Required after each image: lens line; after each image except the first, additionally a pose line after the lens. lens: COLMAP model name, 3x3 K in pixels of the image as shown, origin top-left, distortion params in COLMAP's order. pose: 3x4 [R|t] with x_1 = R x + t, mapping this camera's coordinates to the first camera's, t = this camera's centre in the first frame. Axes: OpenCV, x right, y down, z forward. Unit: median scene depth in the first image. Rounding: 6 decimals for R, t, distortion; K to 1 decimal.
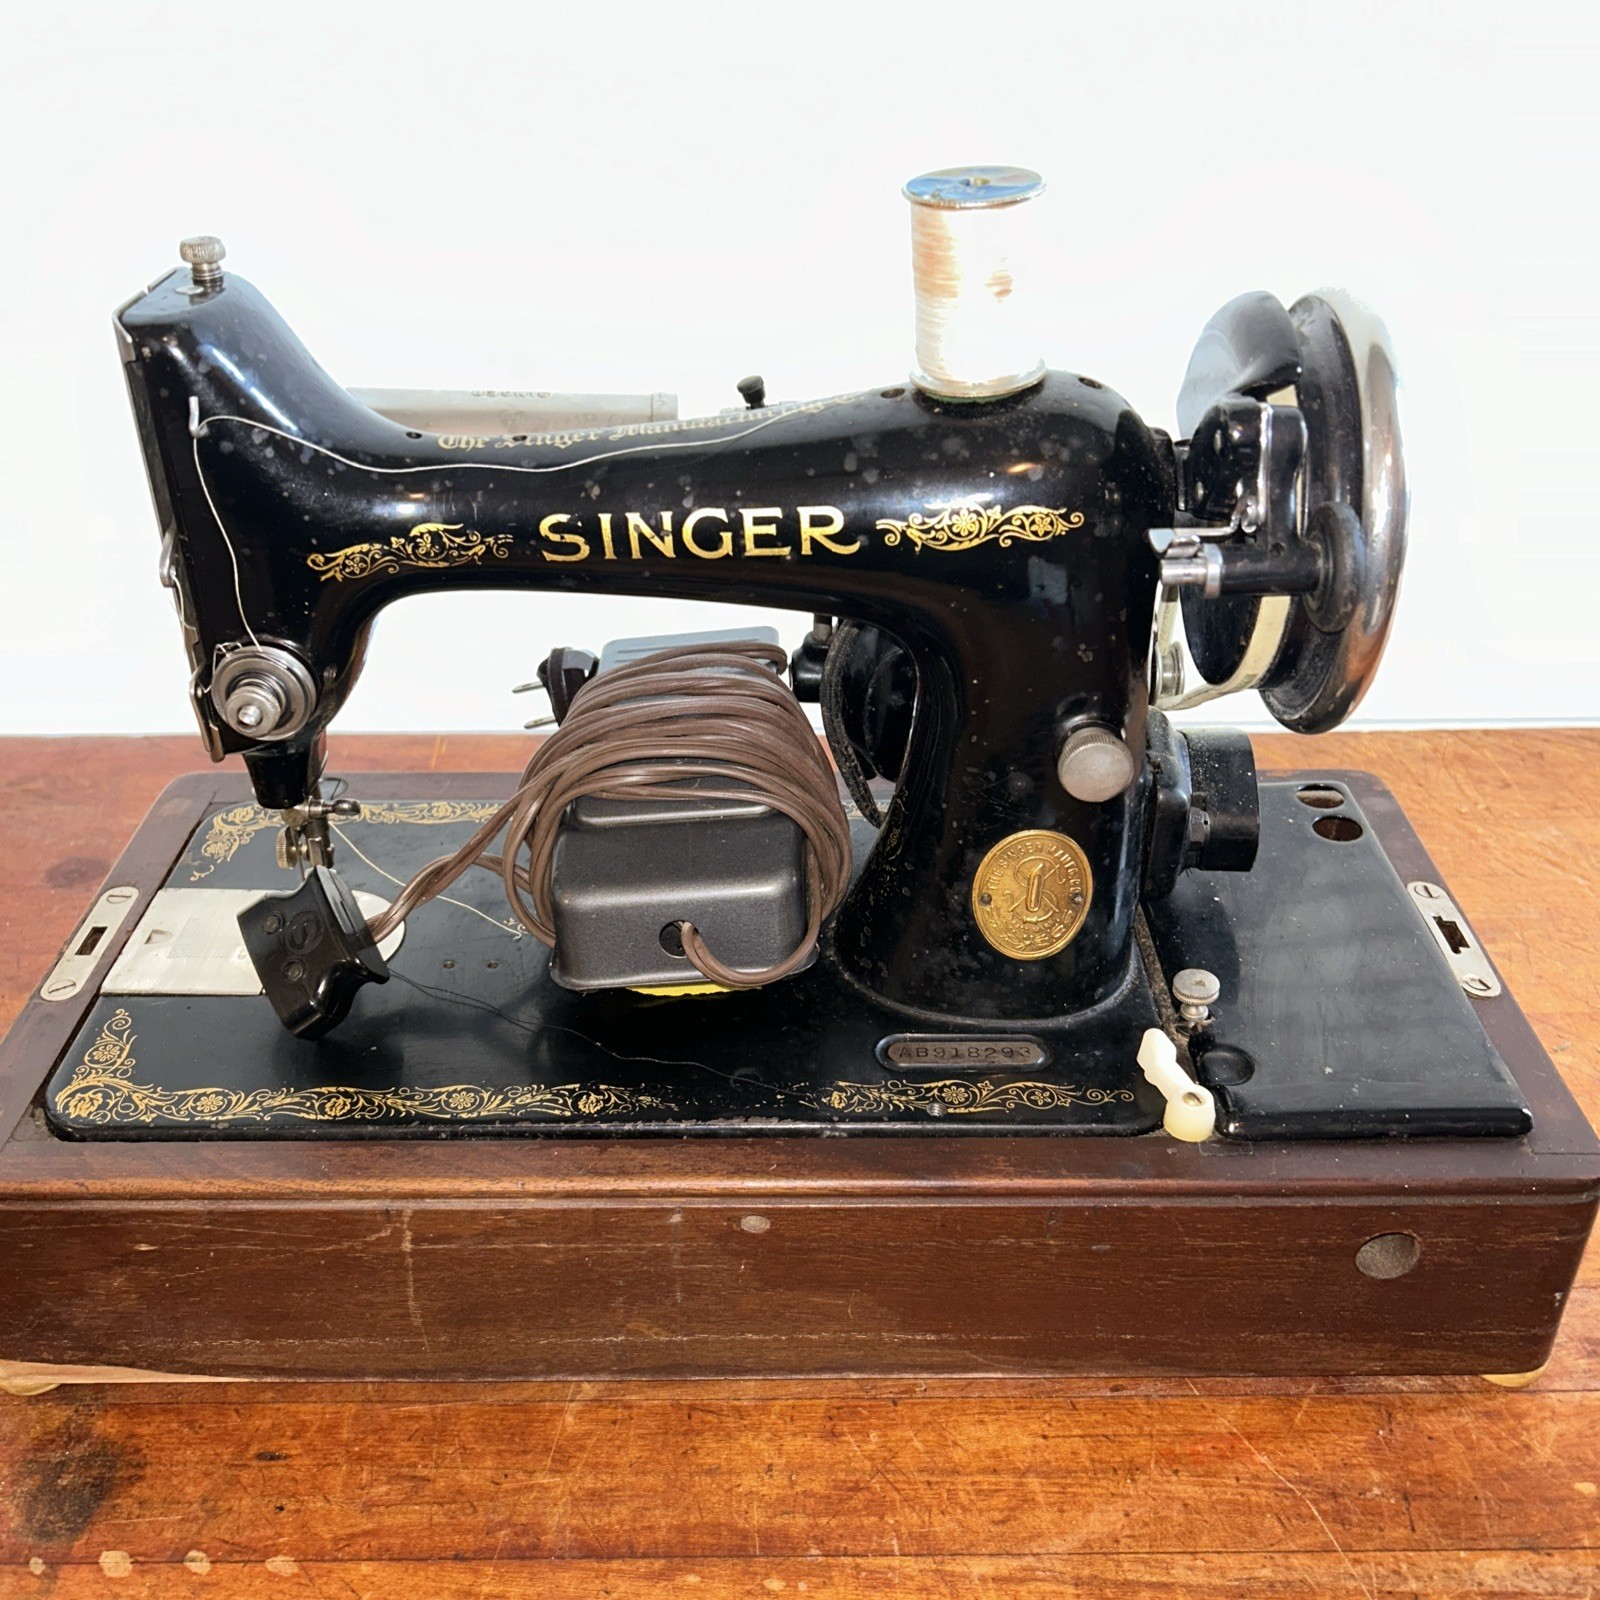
lens RADIAL K [[1599.3, 0, 794.8], [0, 1599.3, 820.8], [0, 0, 1]] dist [0.111542, -0.334556]
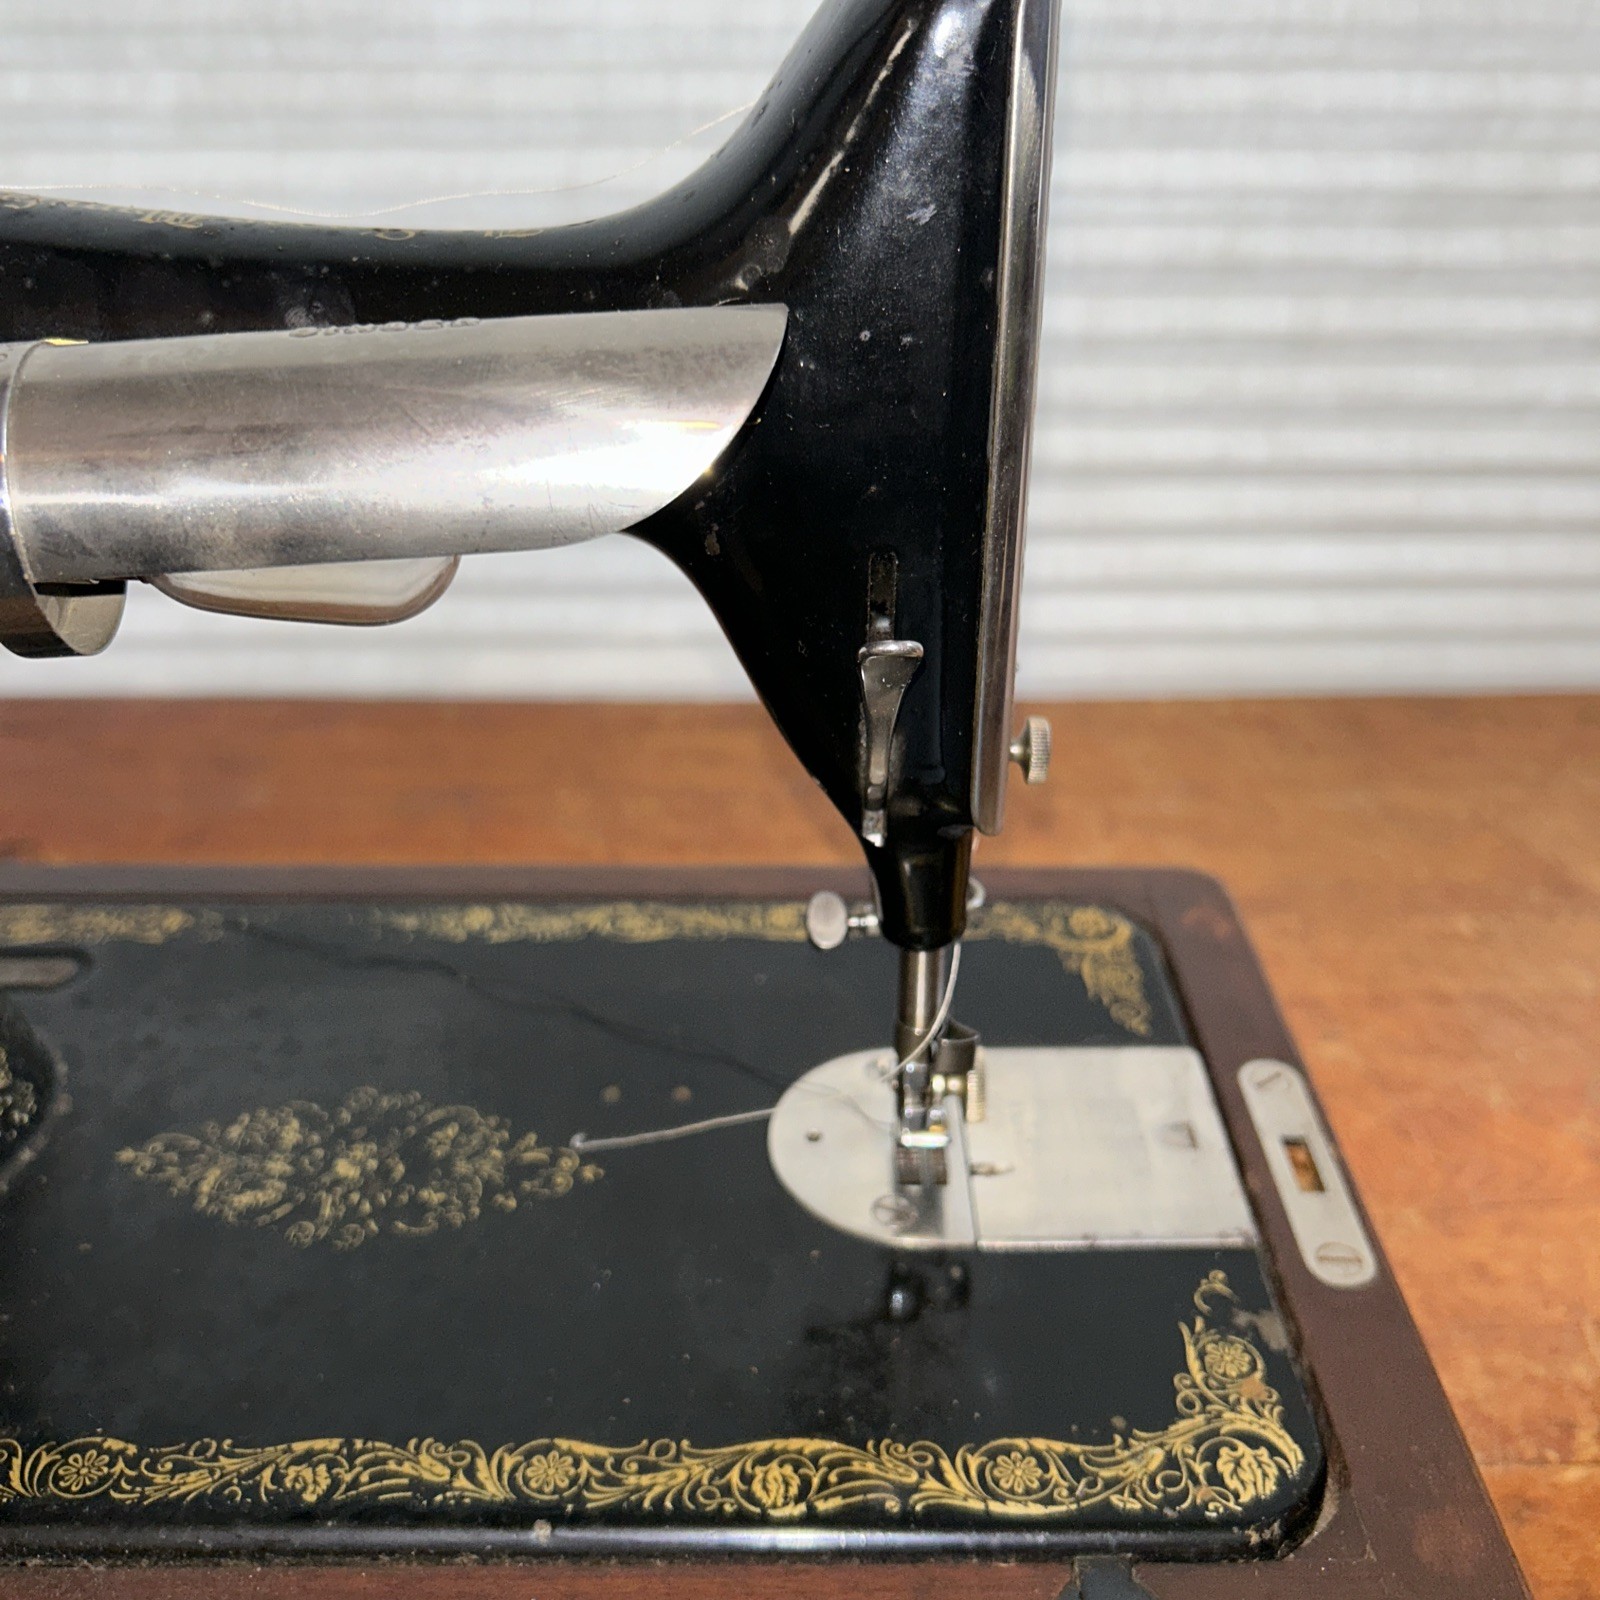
lens RADIAL K [[1707.7, 0, 800.0], [0, 1707.7, 800.0], [0, 0, 1]] dist [-0.028556, 0.006831]
pose [[-0.999998, -0.001402, -0.001373, -0.314352], [-0.001888, 0.496323, 0.868136, -0.655379], [-0.000536, 0.868137, -0.496325, 1.483973]]
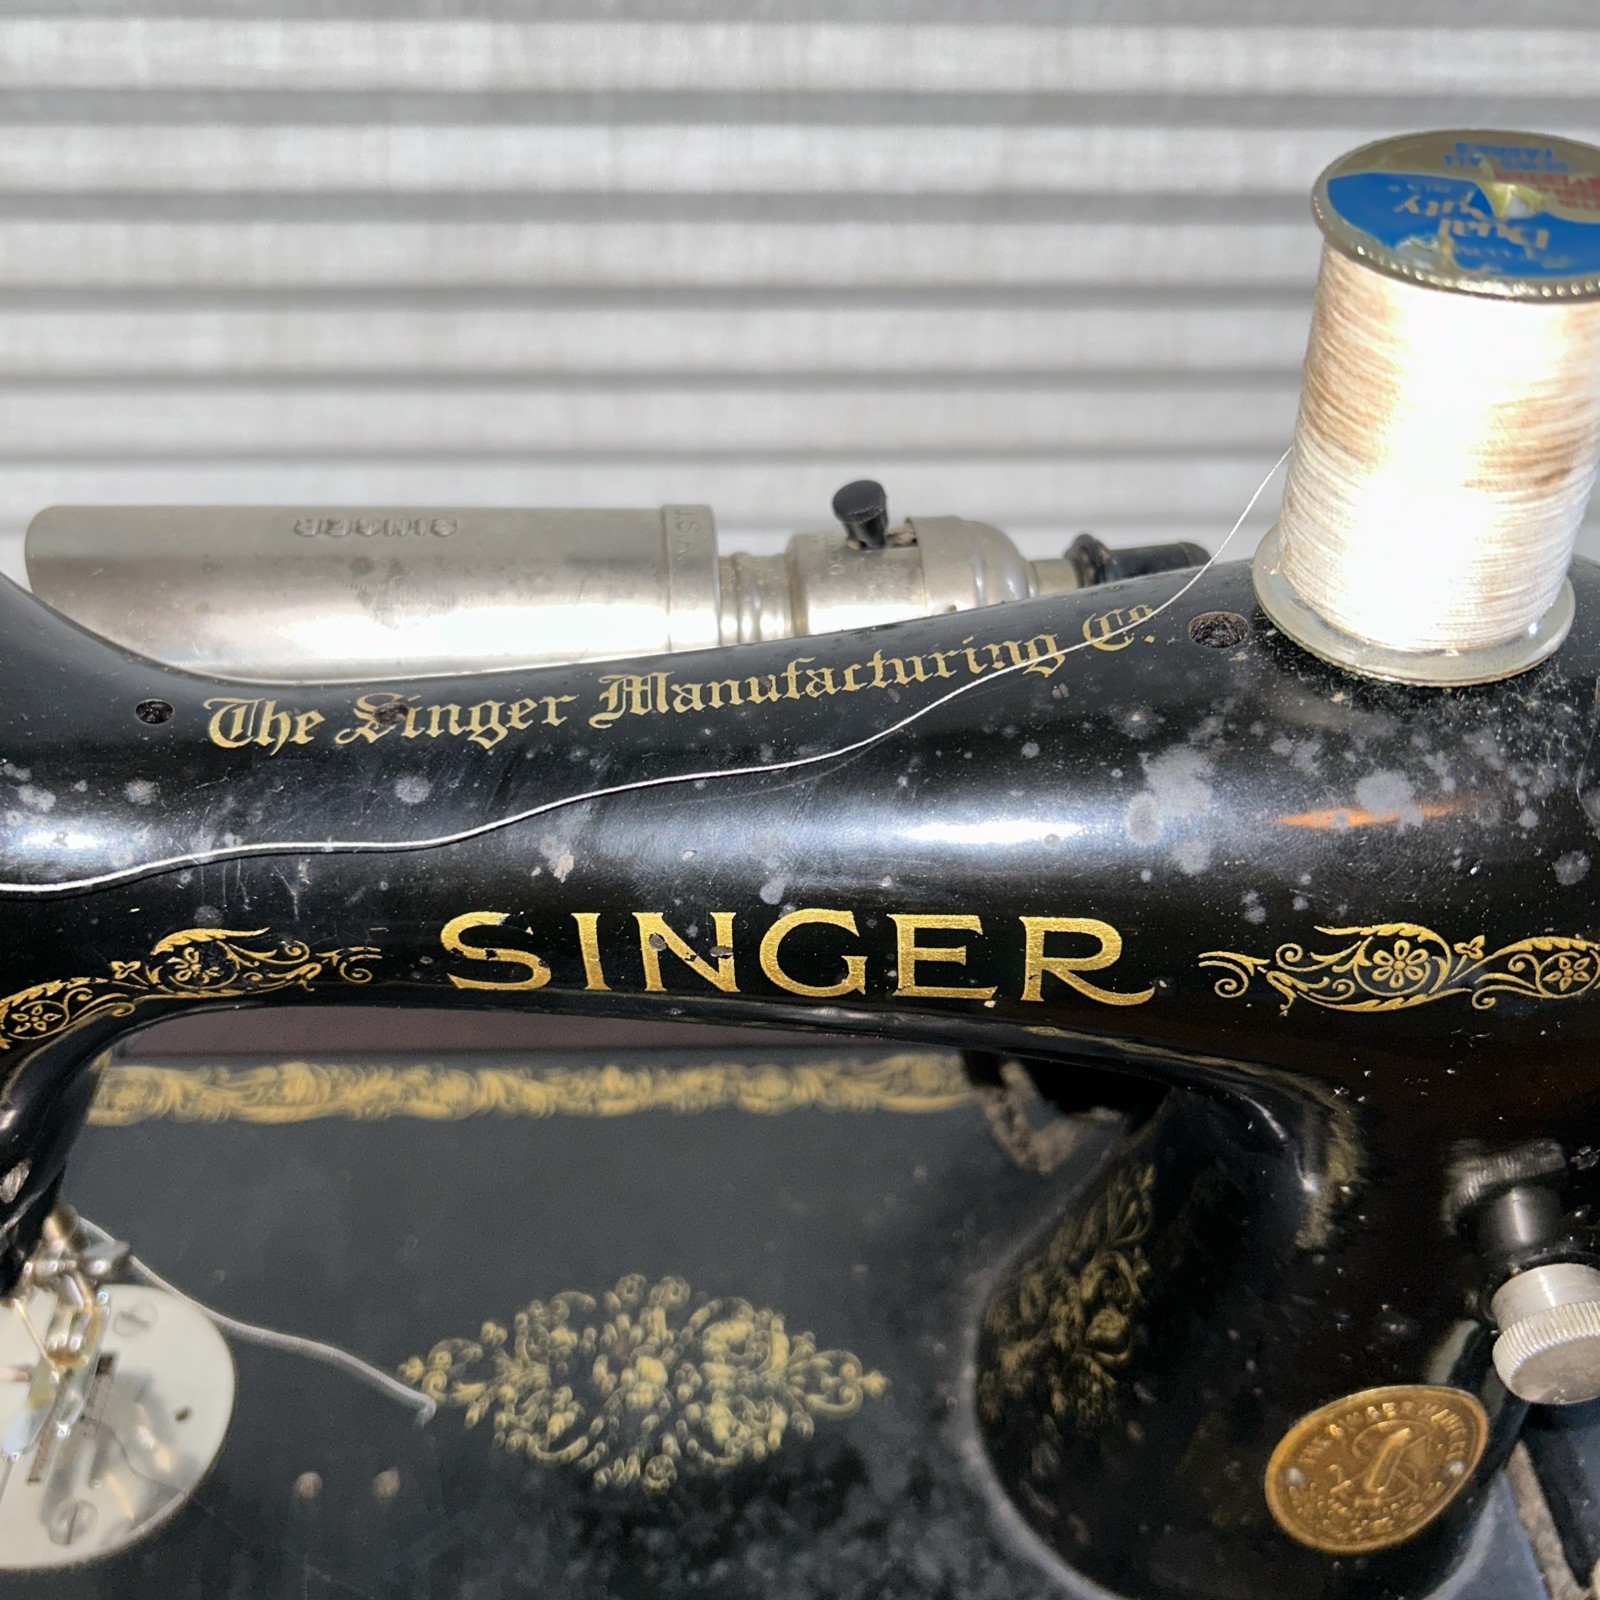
lens RADIAL K [[1637.7, 0, 800.0], [0, 1637.7, 800.0], [0, 0, 1]] dist [0.105718, -0.415088]
pose [[0.999226, -0.006324, 0.038824, -0.075282], [0.000447, 0.988752, 0.149562, -0.289506], [-0.039334, -0.149429, 0.987990, 0.544732]]
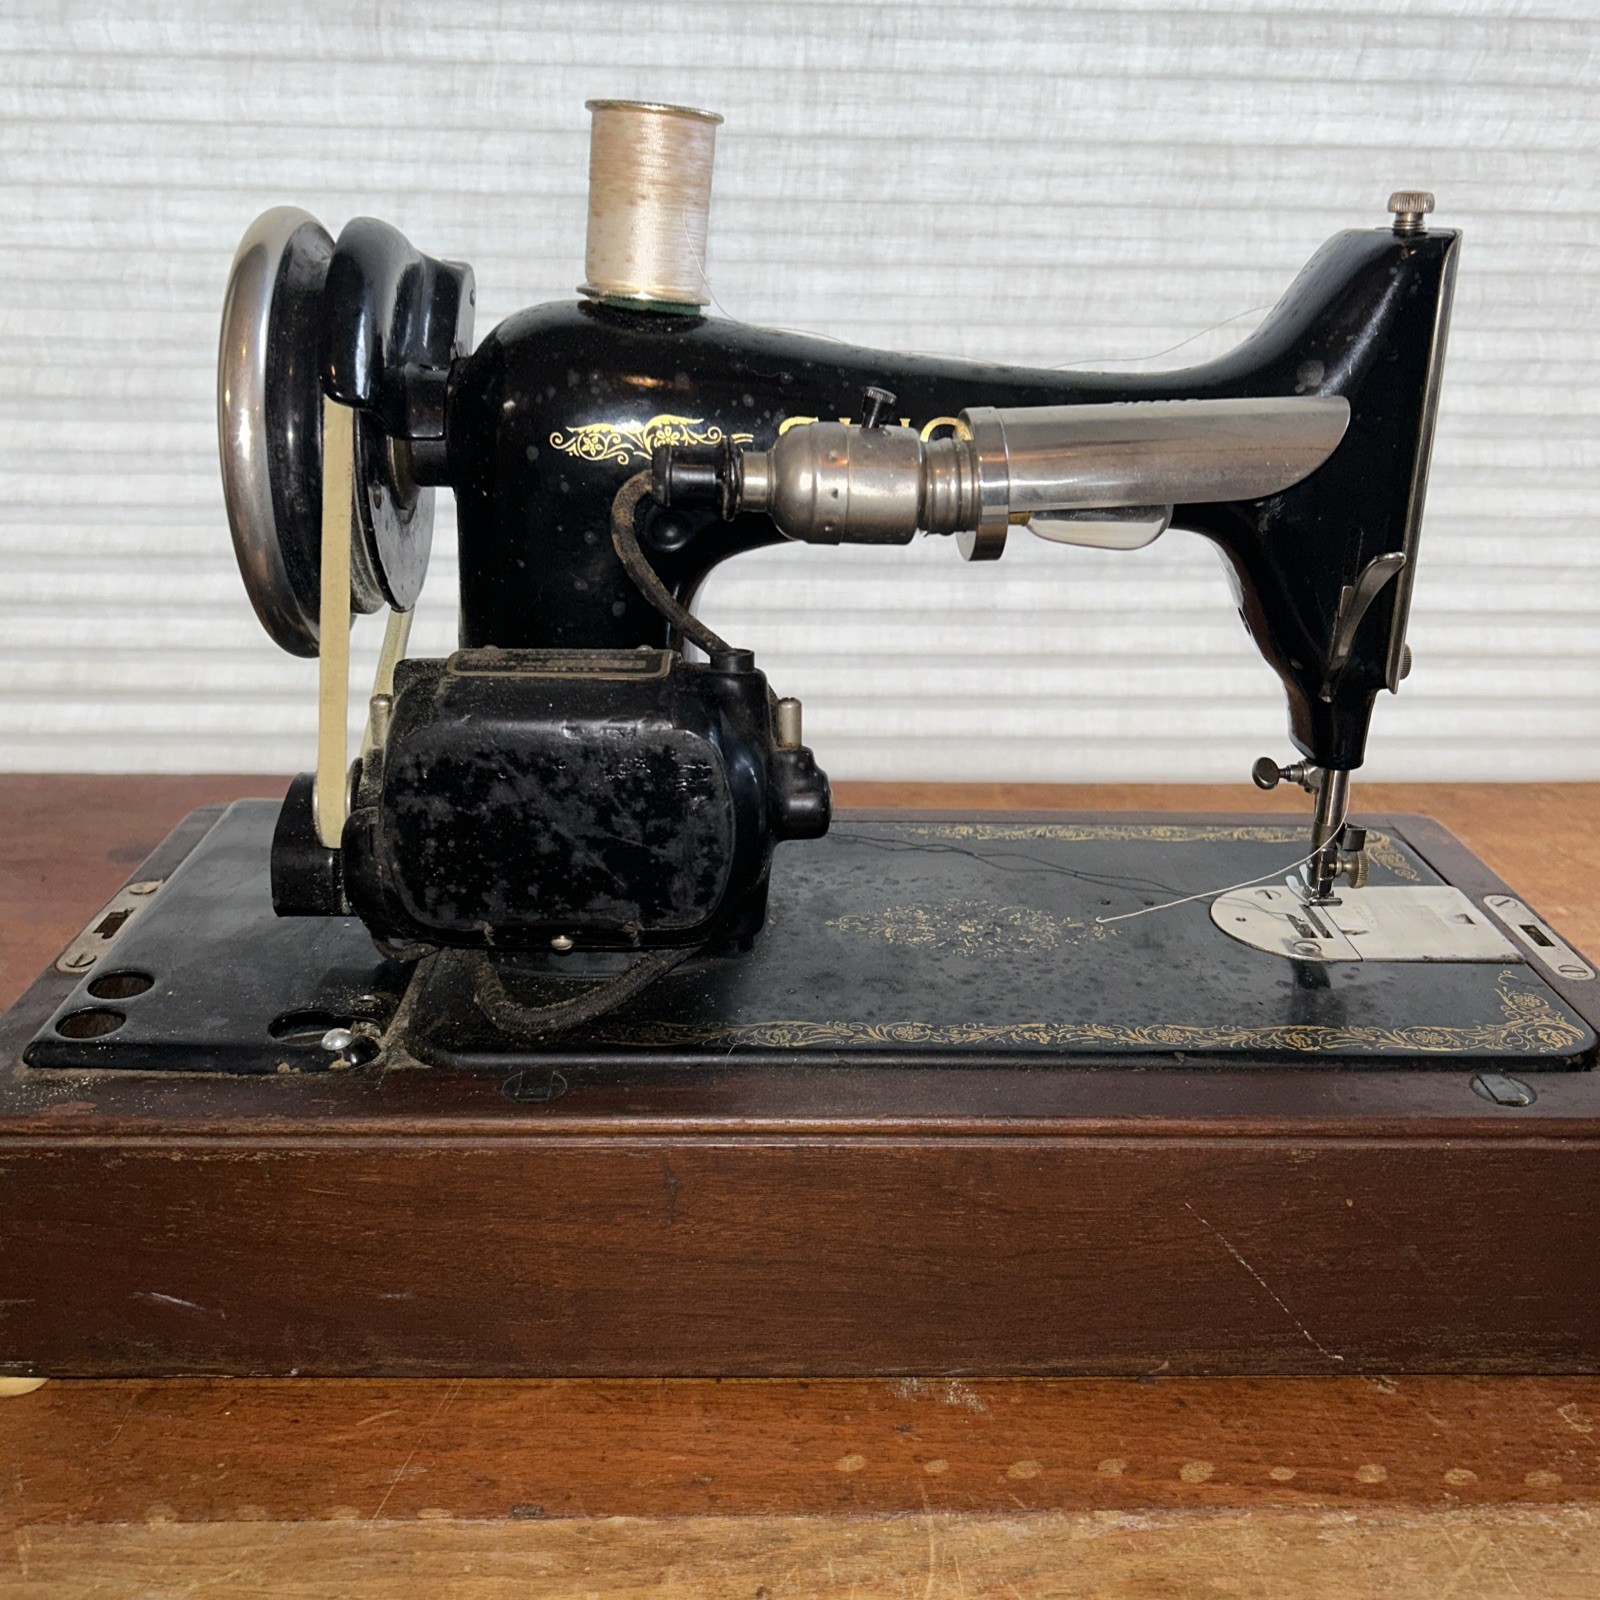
lens RADIAL K [[1659.4, 0, 800.0], [0, 1659.4, 800.0], [0, 0, 1]] dist [0.076426, -0.251818]
pose [[-0.999582, -0.009420, -0.027325, 0.042234], [-0.027277, 0.620107, 0.784043, -0.931252], [0.009559, 0.784461, -0.620105, 1.933010]]
